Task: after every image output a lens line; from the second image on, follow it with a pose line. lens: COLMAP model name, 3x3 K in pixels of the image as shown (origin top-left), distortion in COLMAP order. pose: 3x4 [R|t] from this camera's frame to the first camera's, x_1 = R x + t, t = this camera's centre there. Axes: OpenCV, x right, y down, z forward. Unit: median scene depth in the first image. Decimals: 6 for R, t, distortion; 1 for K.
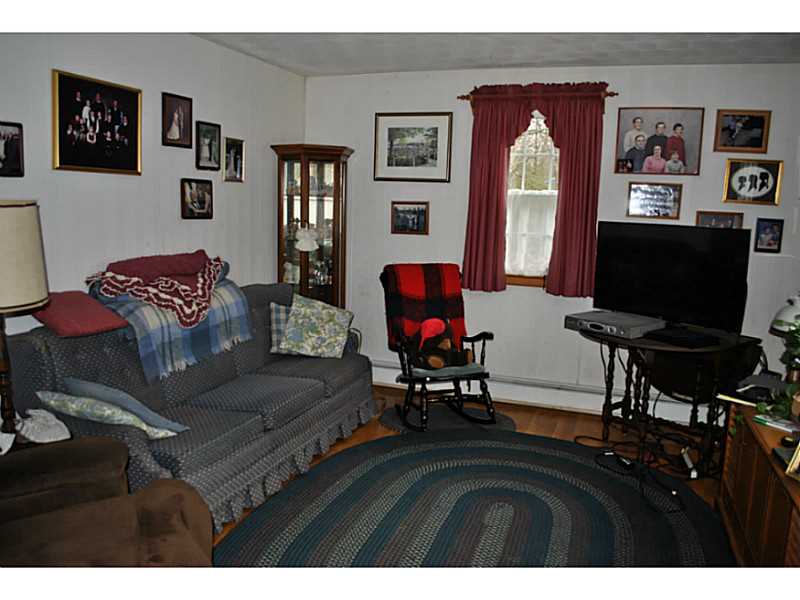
lens RADIAL K [[669.3, 0, 400.3], [0, 669.3, 298.7], [0, 0, 1]] dist [-0.017242, -0.006887]
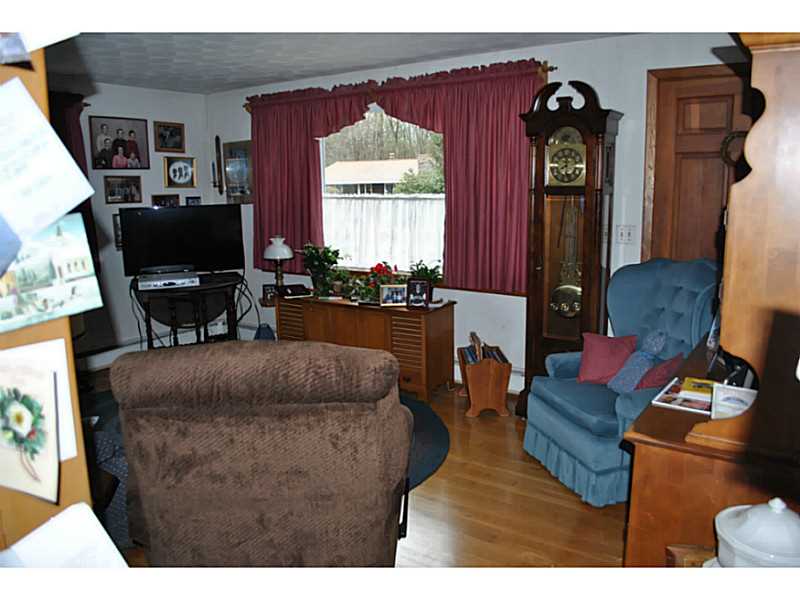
lens RADIAL K [[669.3, 0, 399.7], [0, 669.3, 298.3], [0, 0, 1]] dist [-0.017242, -0.006887]
pose [[0.288772, -0.210242, 0.934028, -0.739241], [0.174913, 0.970756, 0.164431, -0.064370], [-0.941284, 0.115891, 0.317101, 0.119315]]
